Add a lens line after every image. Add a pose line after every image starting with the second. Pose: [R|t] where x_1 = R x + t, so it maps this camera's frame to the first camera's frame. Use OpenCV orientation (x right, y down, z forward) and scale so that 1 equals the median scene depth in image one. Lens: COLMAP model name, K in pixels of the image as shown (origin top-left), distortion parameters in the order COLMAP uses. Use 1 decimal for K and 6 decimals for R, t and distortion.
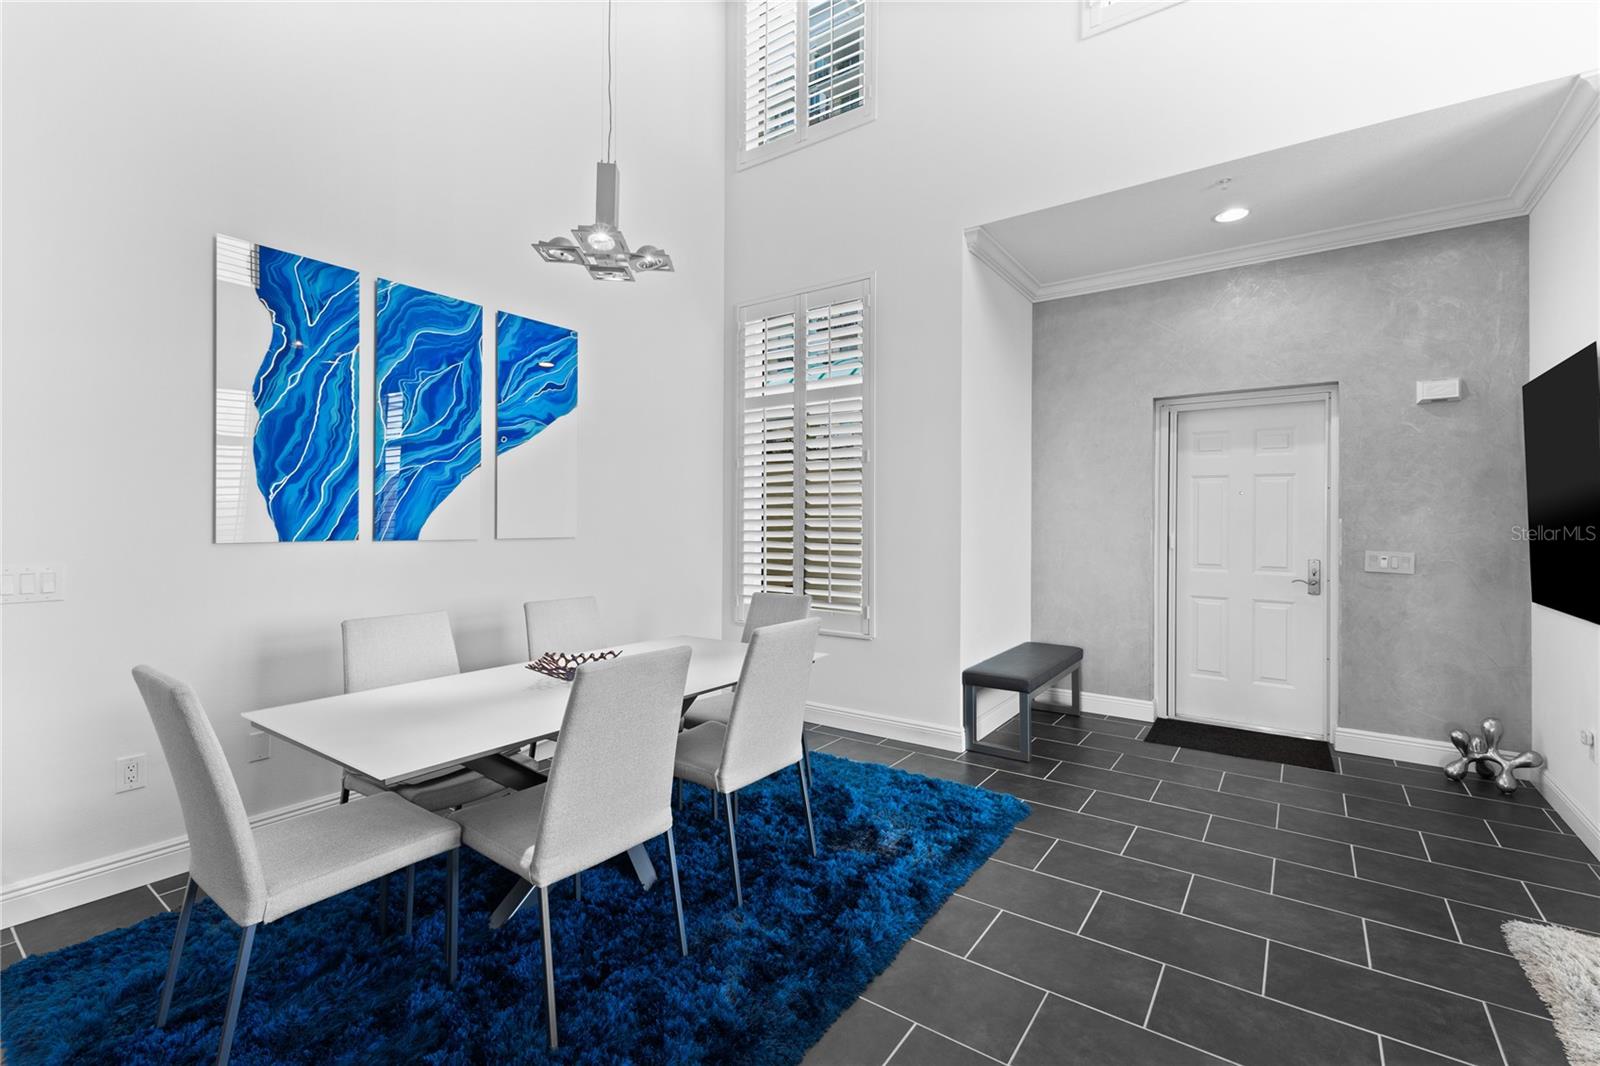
lens RADIAL K [[699.5, 0, 805.3], [0, 699.5, 517.4], [0, 0, 1]] dist [0.006810, 0.000230]
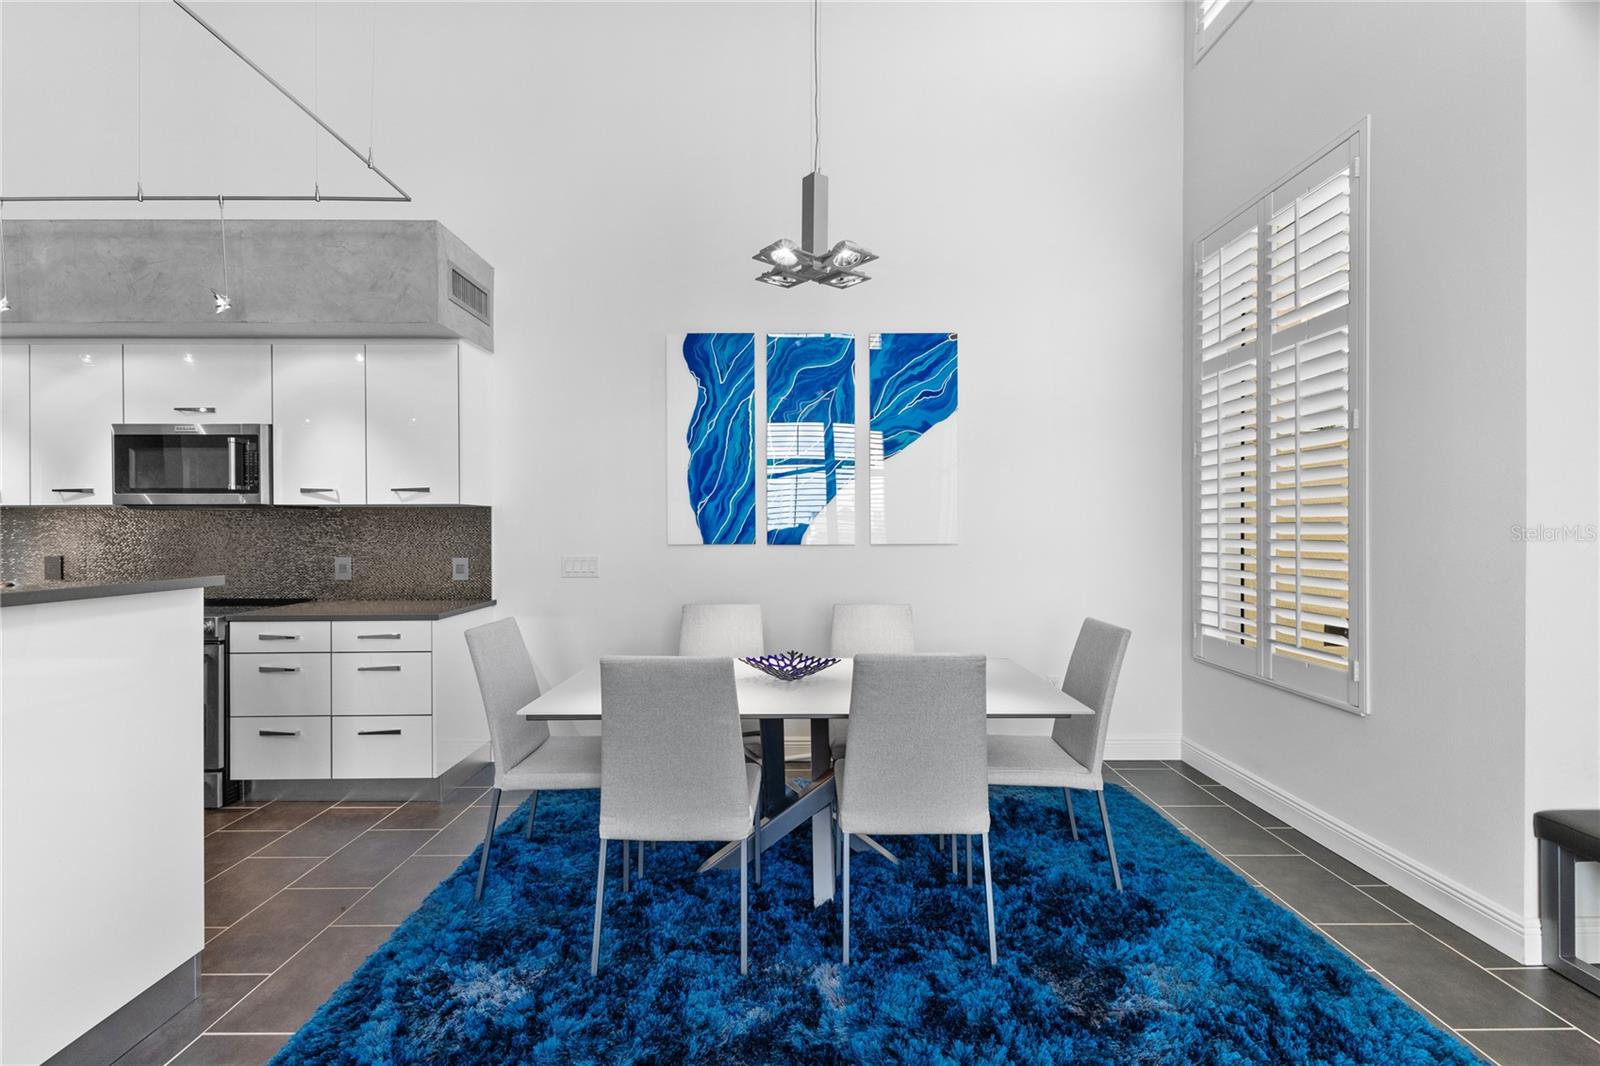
lens RADIAL K [[695.1, 0, 789.6], [0, 695.1, 529.6], [0, 0, 1]] dist [0.009114, 0.000322]
pose [[0.576444, -0.002991, -0.817131, 0.389385], [0.012027, 0.999916, 0.004824, 0.001191], [0.817048, -0.012608, 0.576432, 0.291213]]
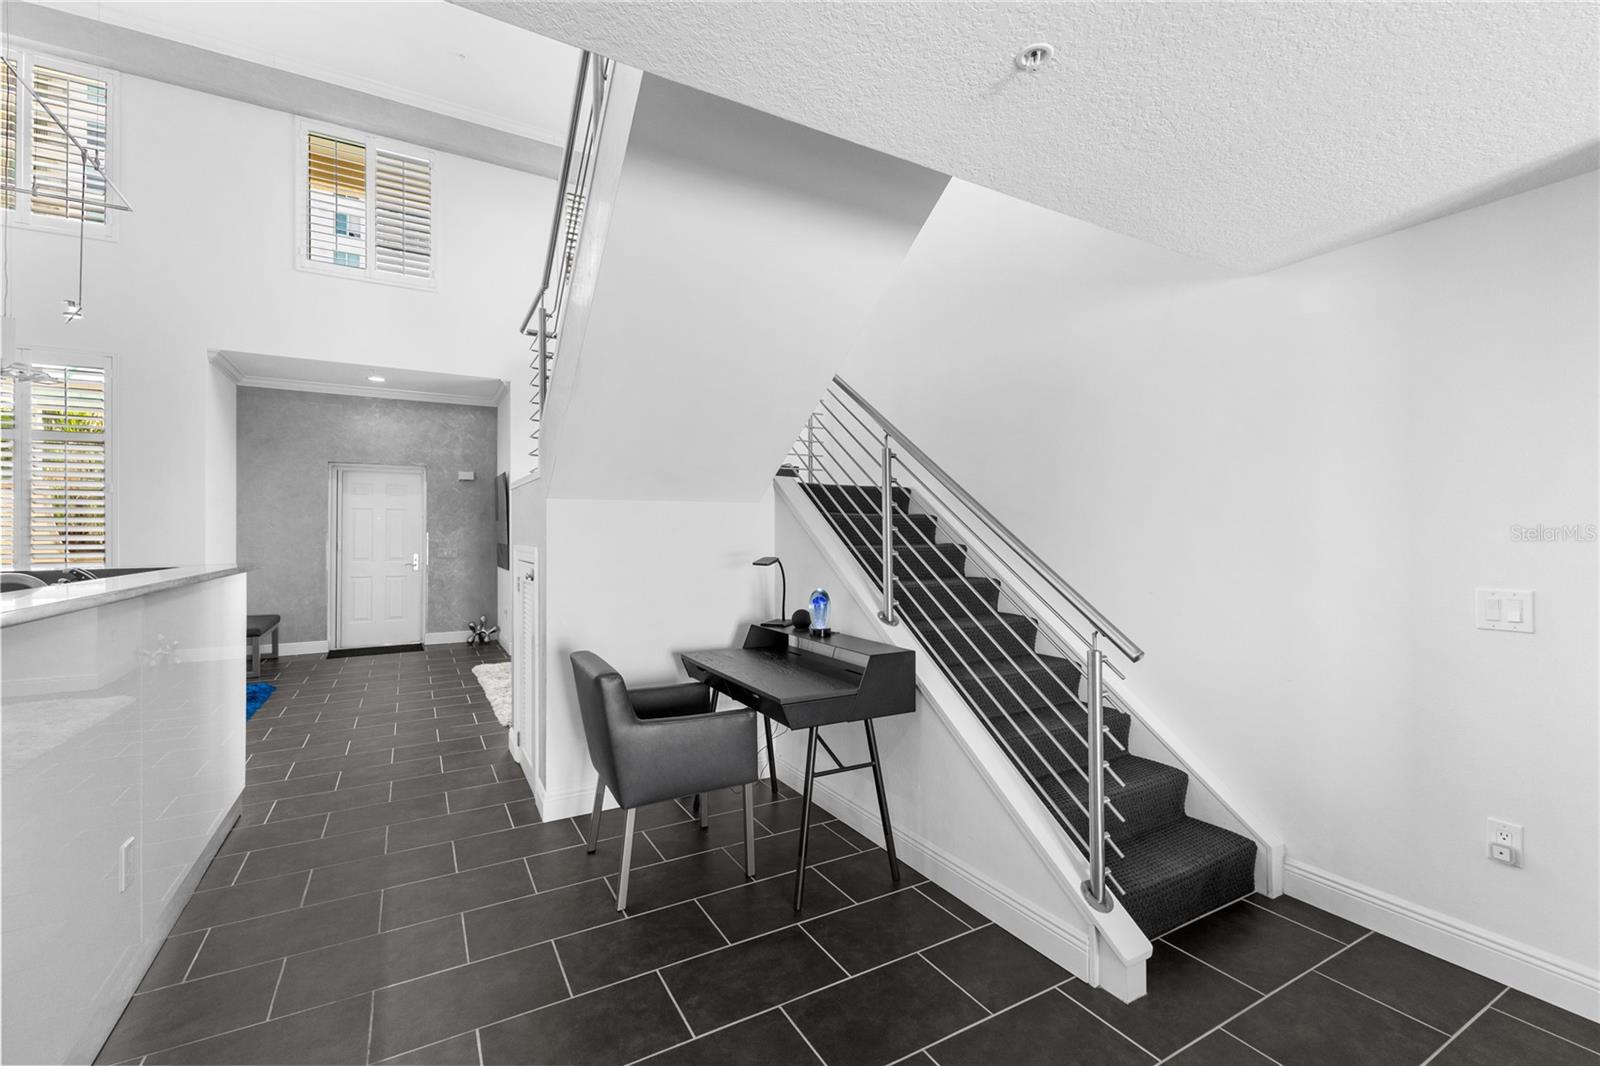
lens RADIAL K [[682.2, 0, 800.0], [0, 682.2, 533.0], [0, 0, 1]] dist [0.000568, -0.000038]
pose [[0.422054, -0.005196, 0.906556, -0.723987], [-0.002722, 0.999972, 0.006999, -0.017299], [-0.906567, -0.005422, 0.422028, -1.022989]]
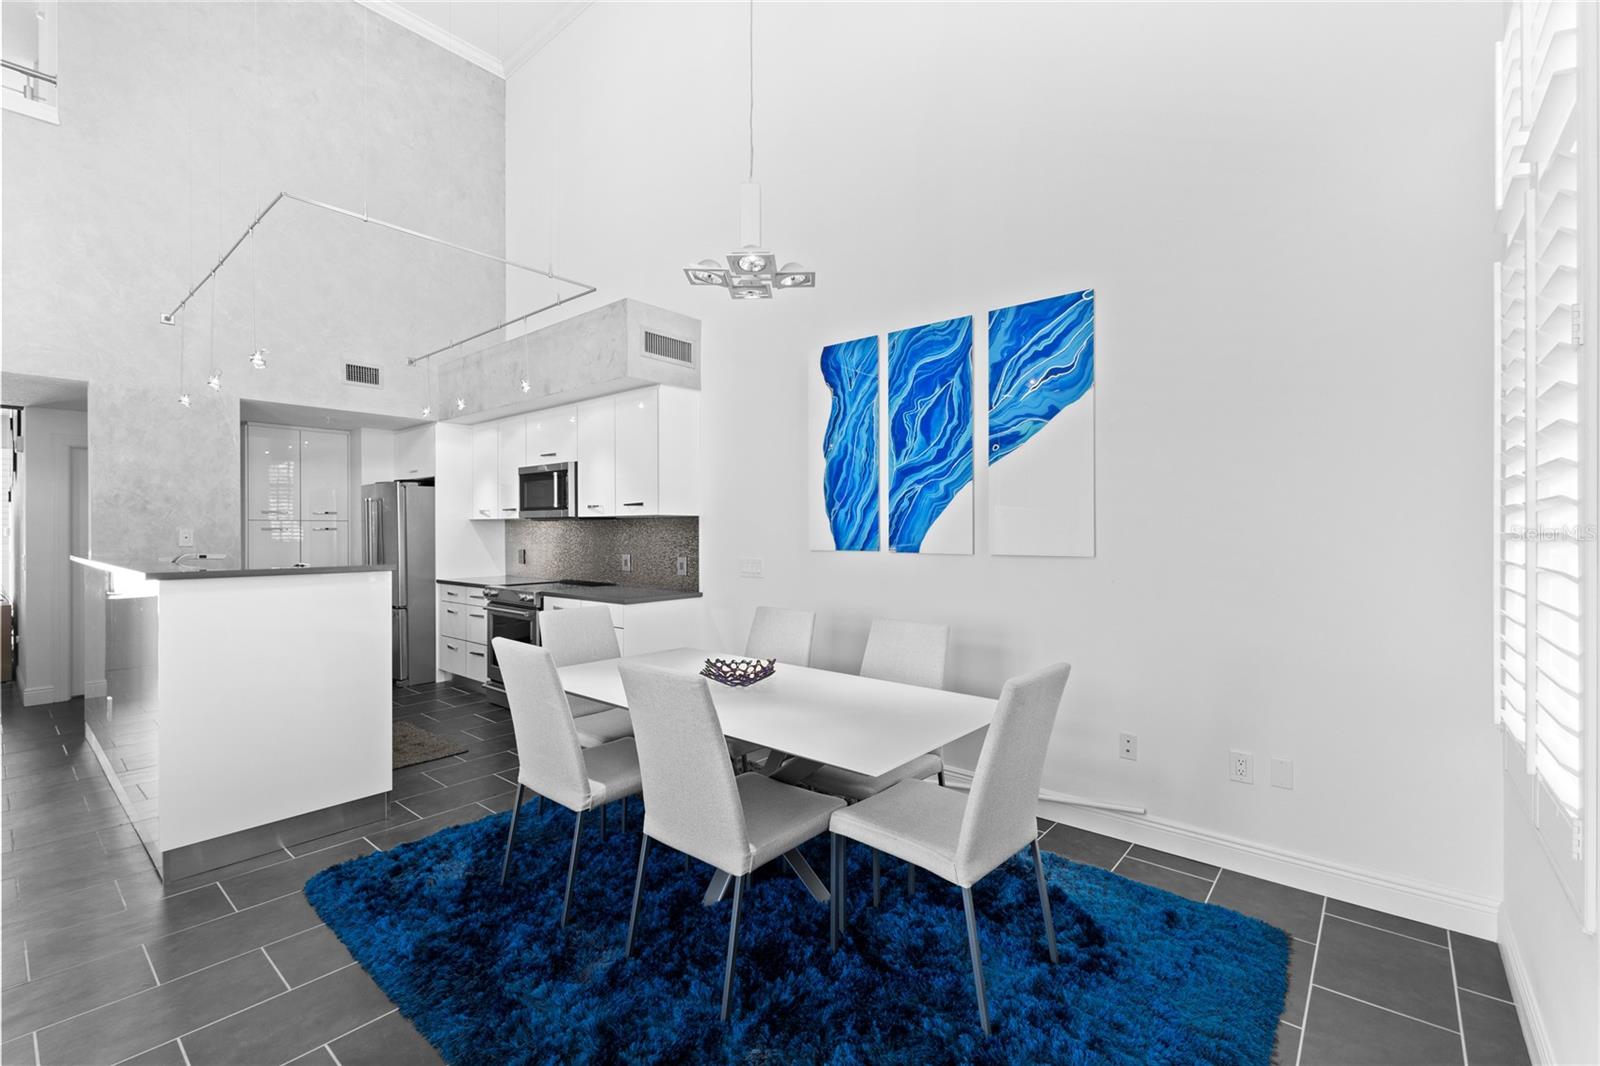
lens RADIAL K [[686.0, 0, 801.6], [0, 686.0, 531.0], [0, 0, 1]] dist [0.010103, 0.000250]
pose [[-0.082687, -0.001752, -0.996574, 0.530116], [0.010518, 0.999941, -0.002631, -0.001036], [0.996520, -0.010699, -0.082664, 0.871170]]
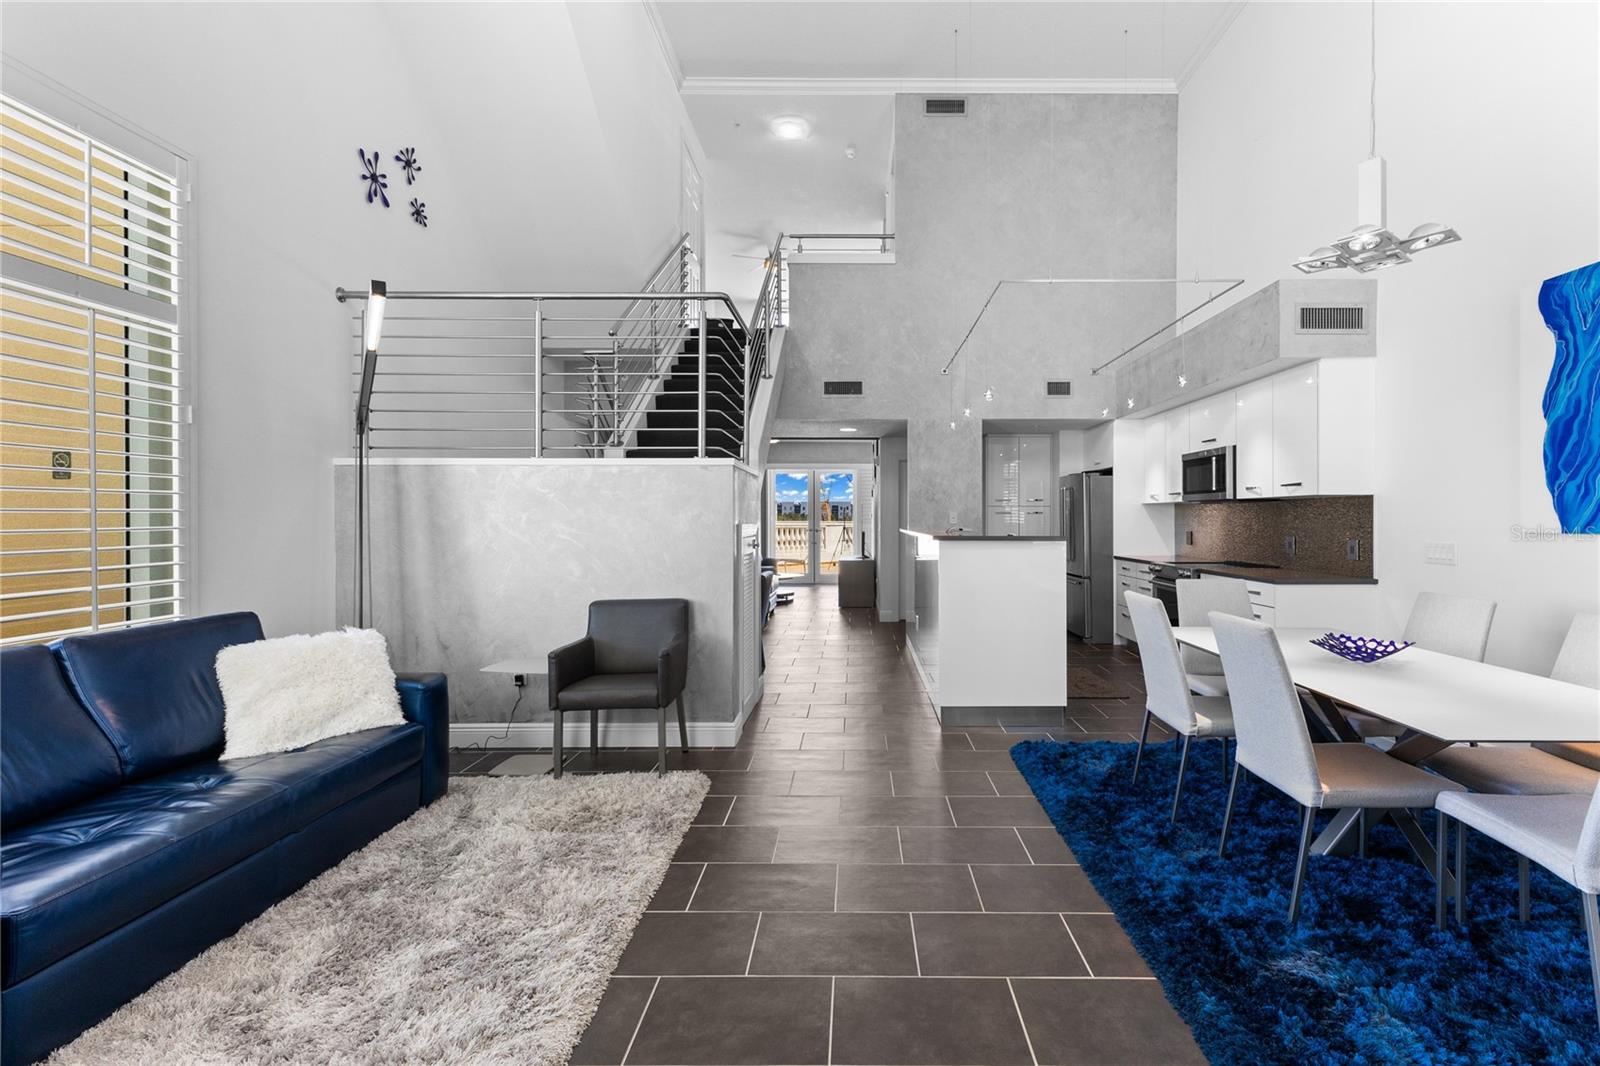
lens RADIAL K [[706.0, 0, 853.2], [0, 706.0, 518.5], [0, 0, 1]] dist [0.001739, -0.000103]
pose [[-0.816455, -0.003160, -0.577401, 0.694760], [0.002434, 0.999957, -0.008914, 0.015153], [0.577404, -0.008683, -0.816412, 1.058182]]
